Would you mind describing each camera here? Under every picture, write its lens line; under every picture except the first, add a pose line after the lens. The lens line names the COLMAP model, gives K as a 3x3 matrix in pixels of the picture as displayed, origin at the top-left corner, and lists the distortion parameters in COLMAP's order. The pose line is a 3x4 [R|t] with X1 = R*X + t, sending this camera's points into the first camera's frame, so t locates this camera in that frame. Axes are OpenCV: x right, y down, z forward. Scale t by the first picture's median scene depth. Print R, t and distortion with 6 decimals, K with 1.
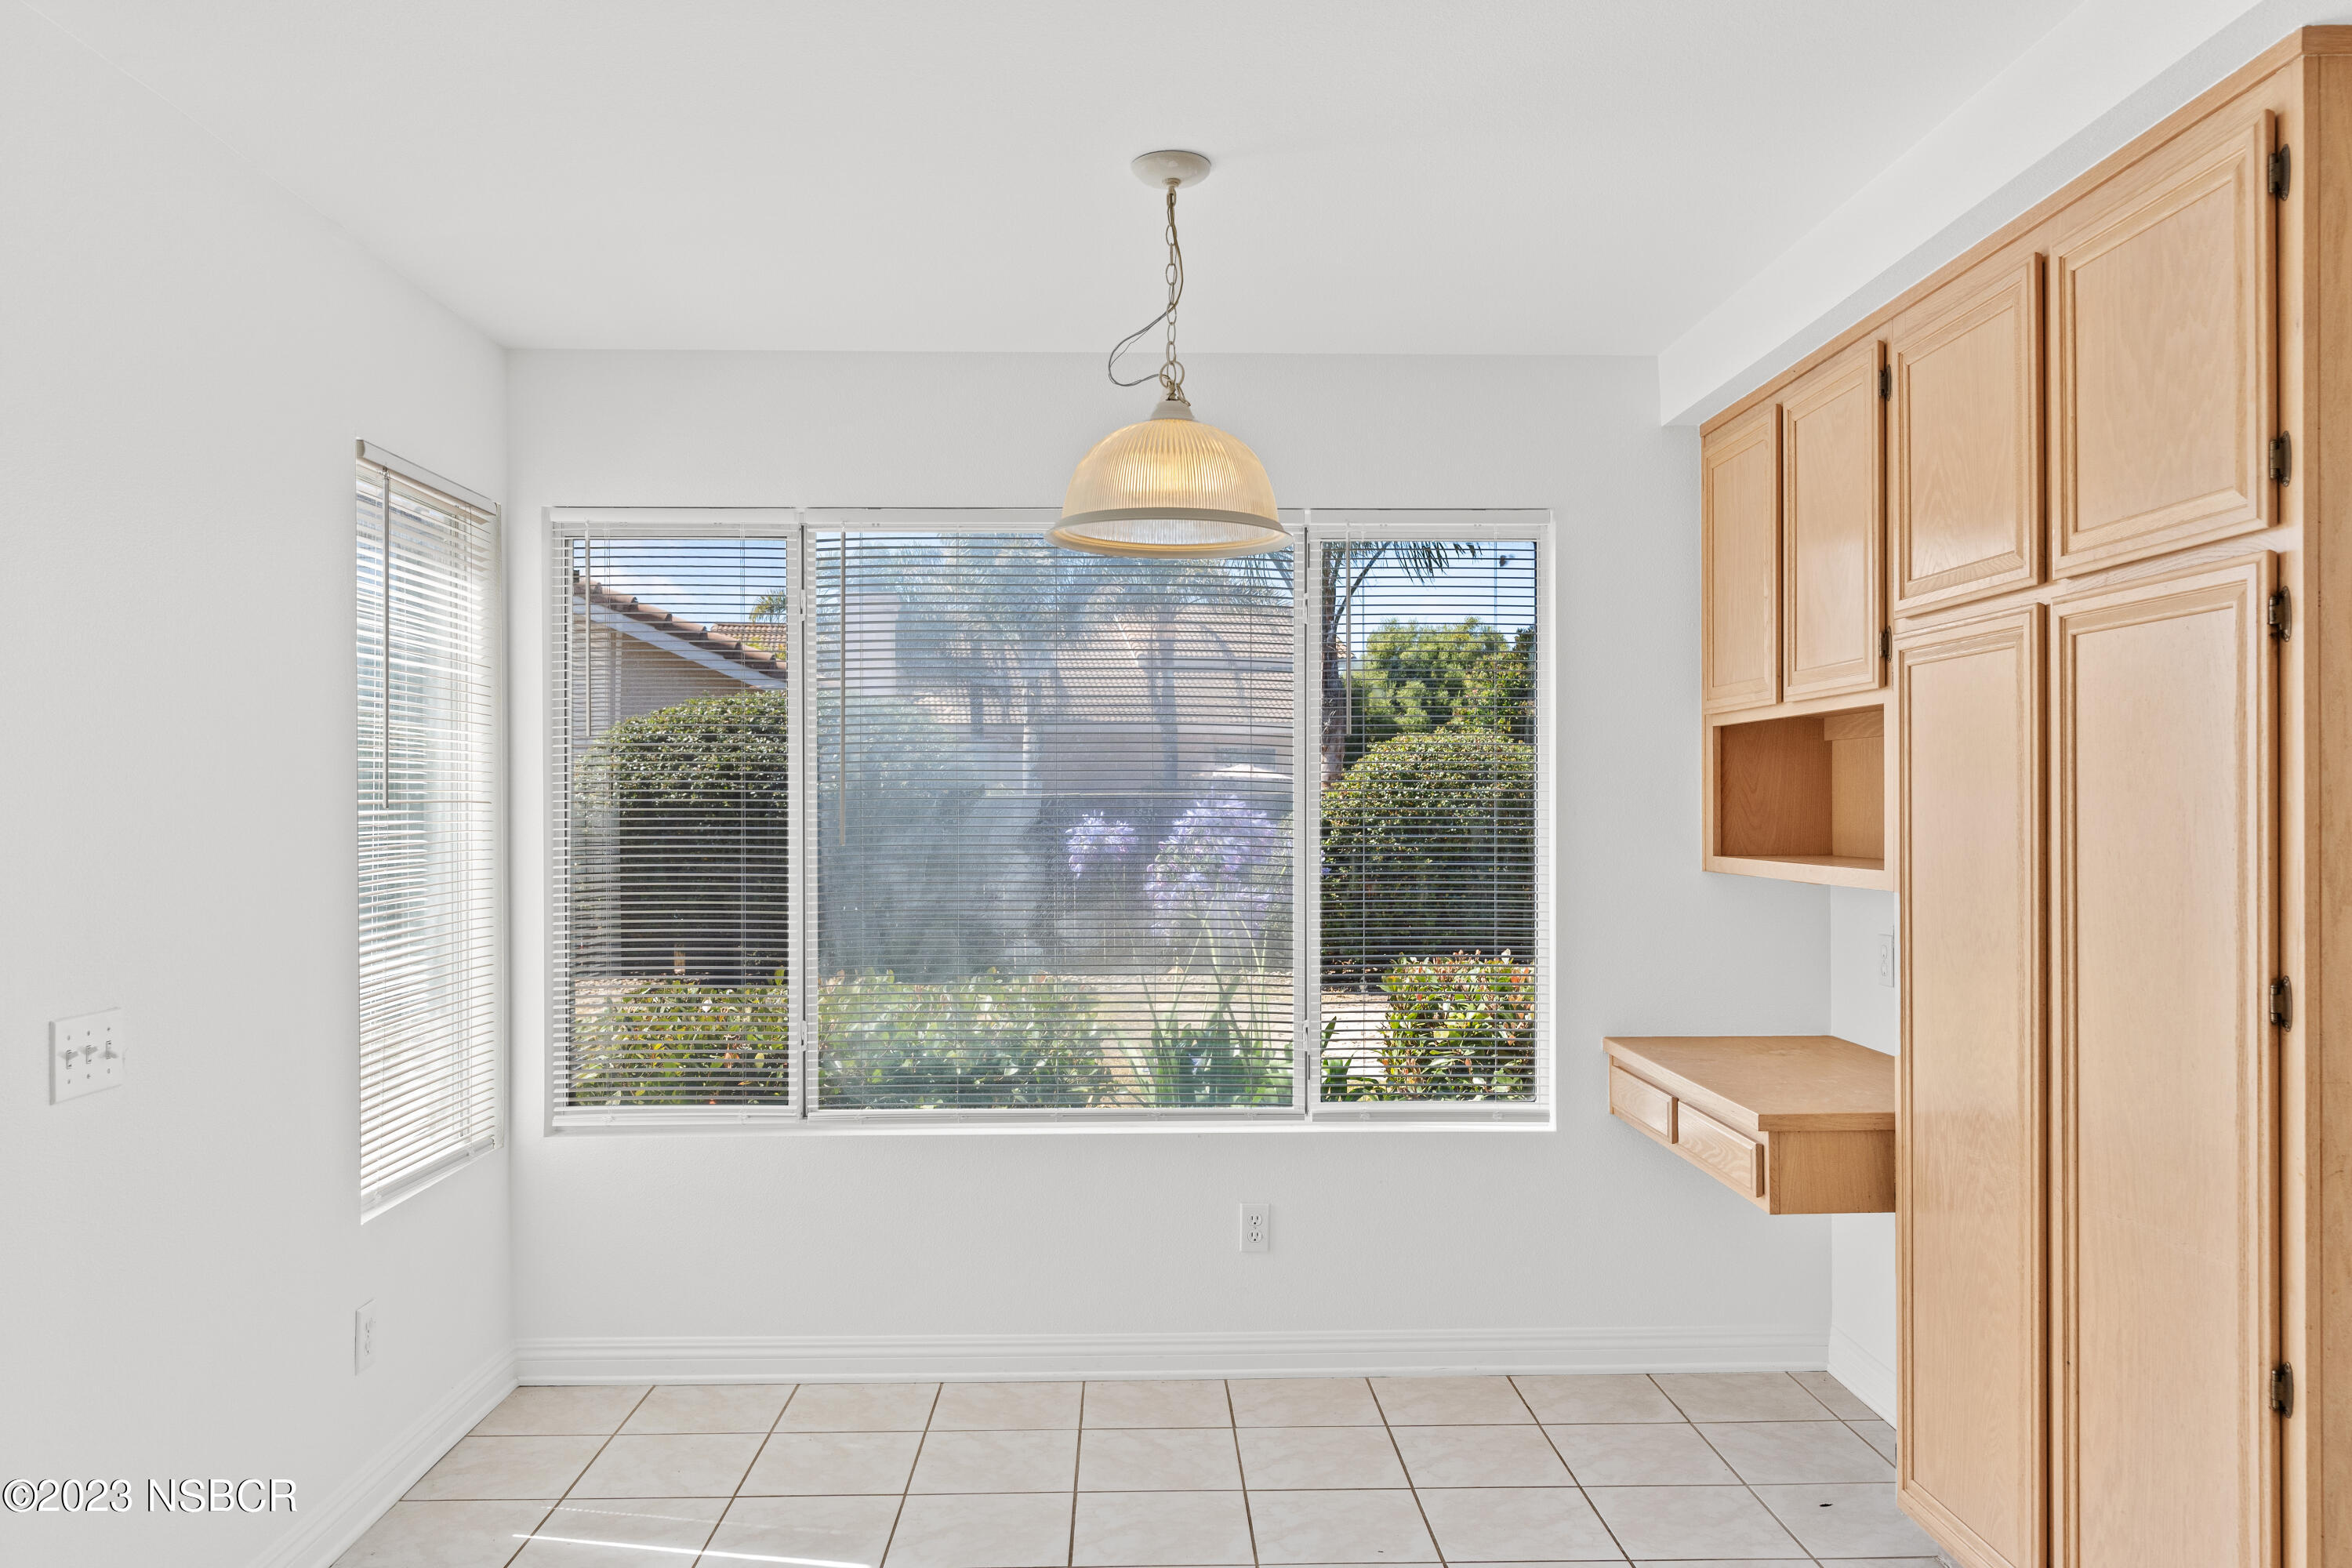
lens RADIAL K [[1771.0, 0, 1190.8], [0, 1771.0, 795.4], [0, 0, 1]] dist [0.004194, 0.004242]
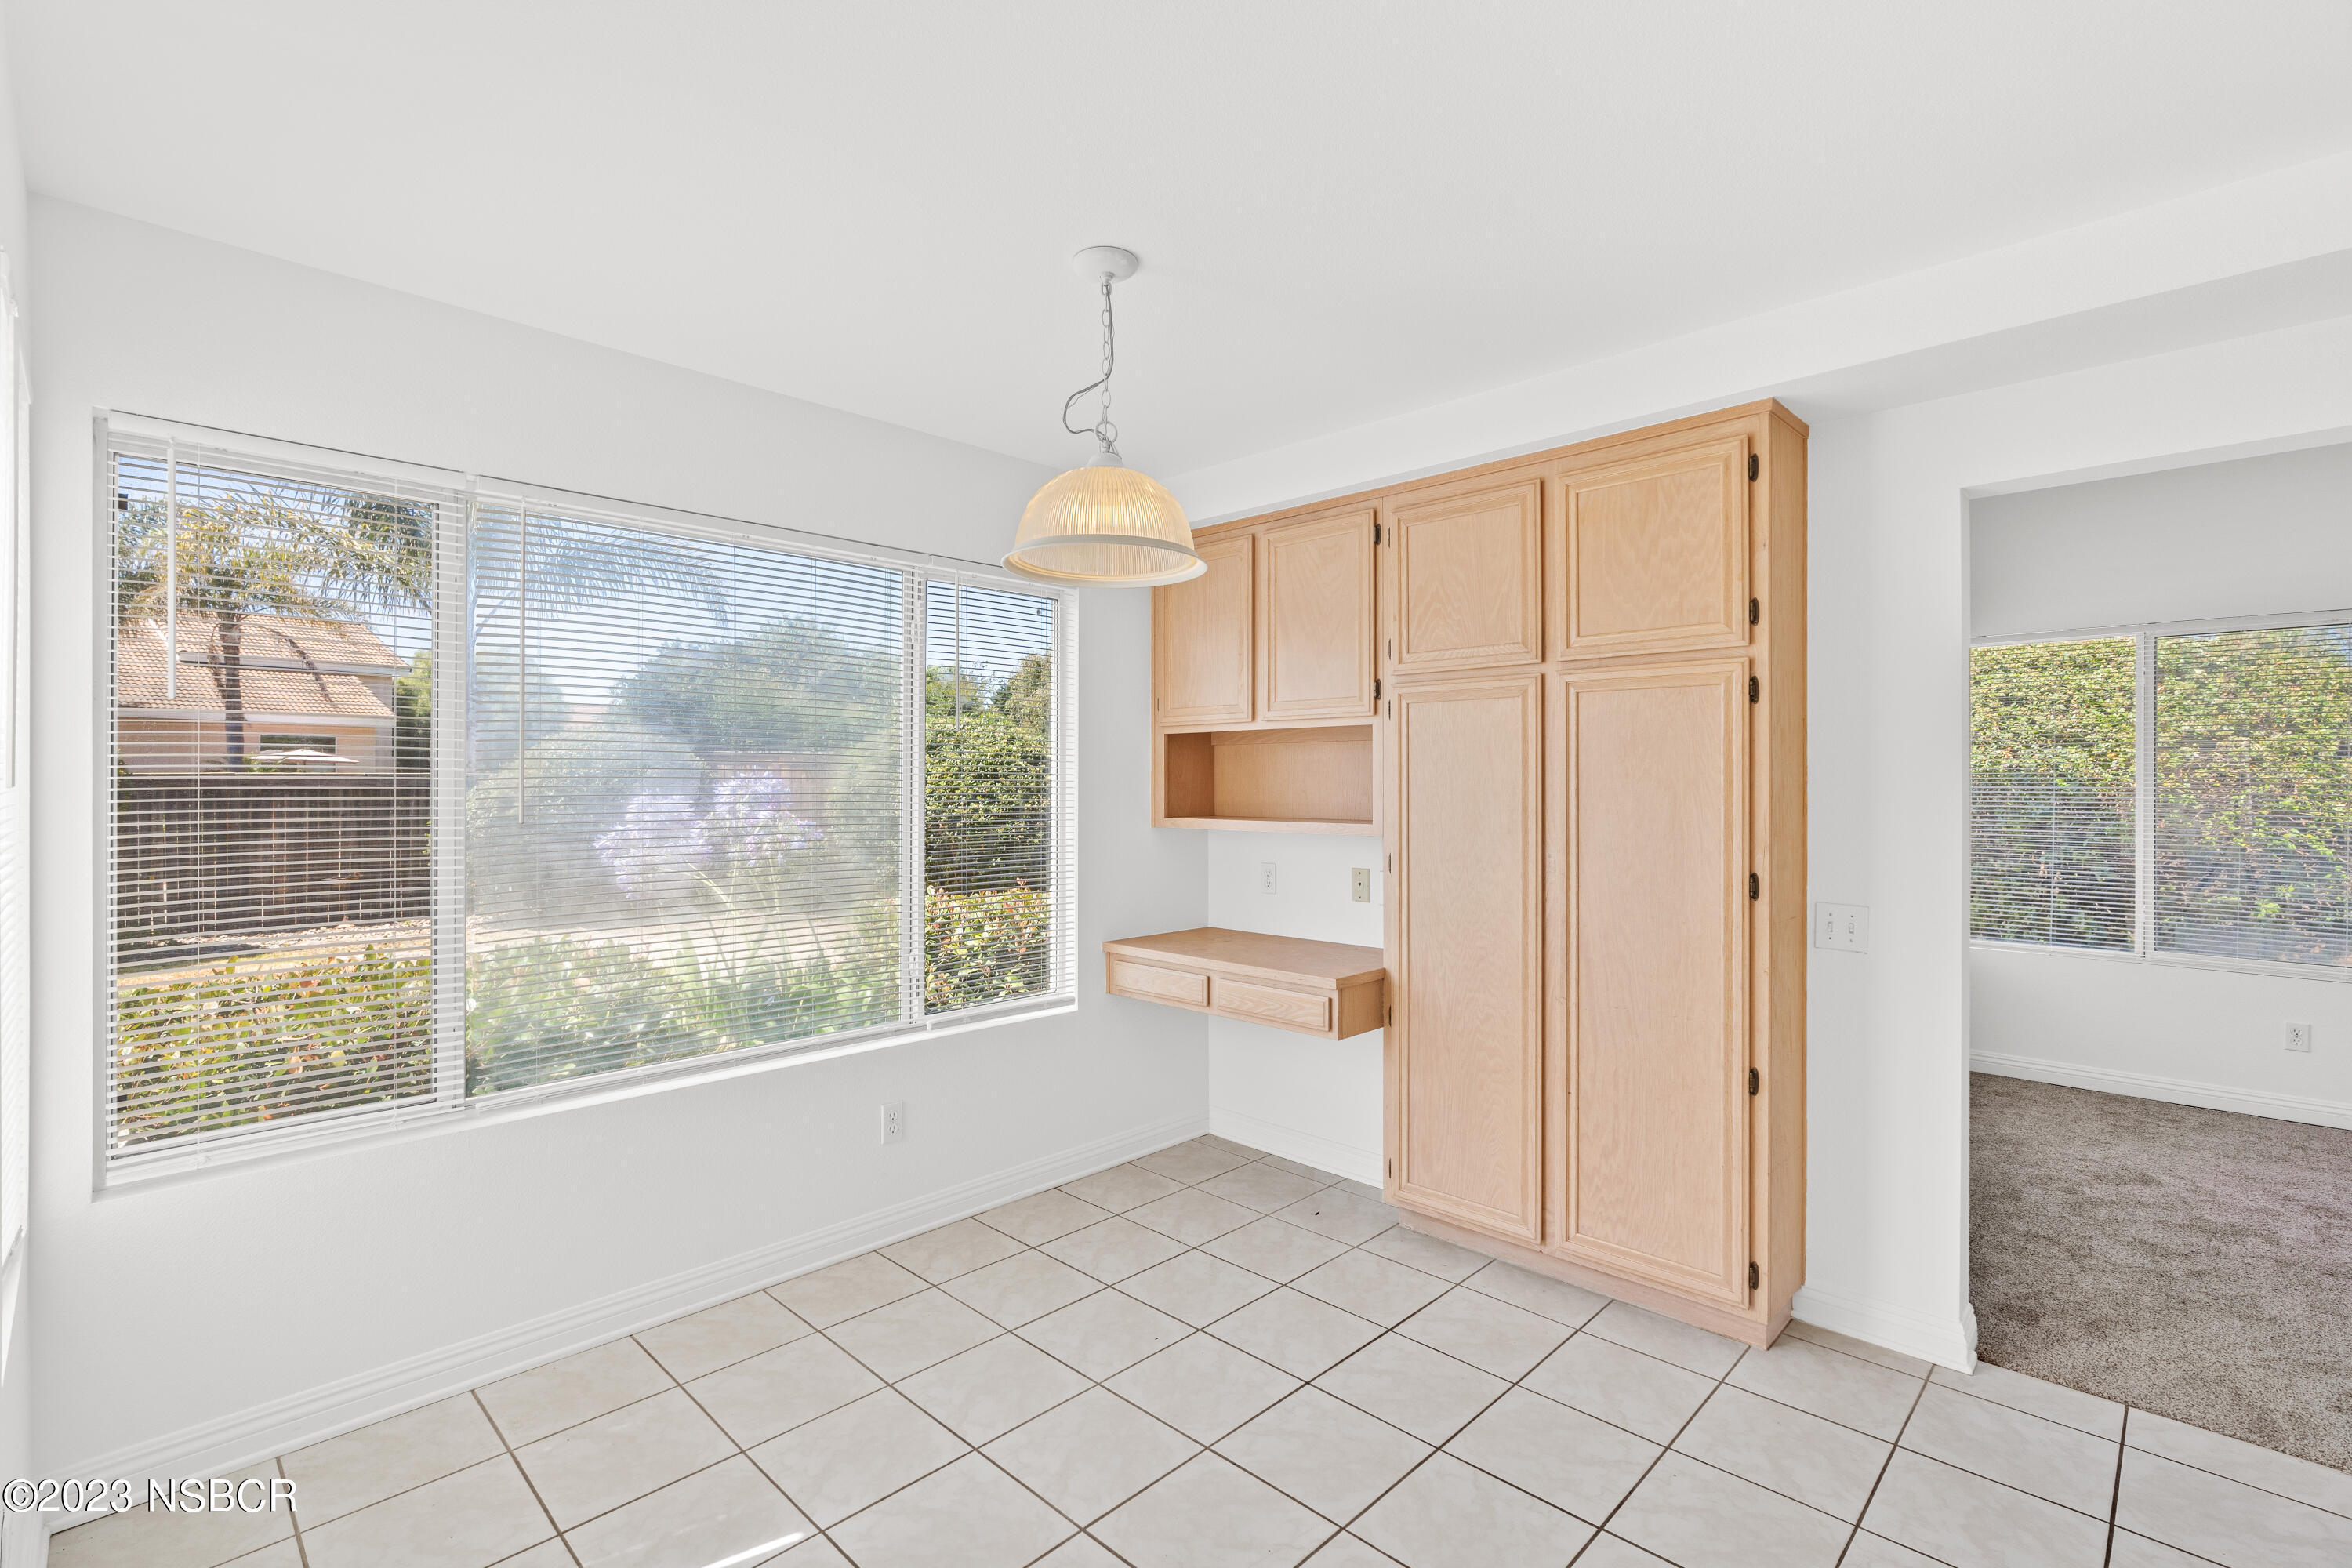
lens RADIAL K [[1082.3, 0, 1178.9], [0, 1082.3, 777.8], [0, 0, 1]] dist [-0.000763, -0.000501]
pose [[0.707531, 0.007059, 0.706647, -0.403414], [-0.005478, 0.999975, -0.004505, 0.003237], [-0.706661, -0.000684, 0.707552, 0.351528]]
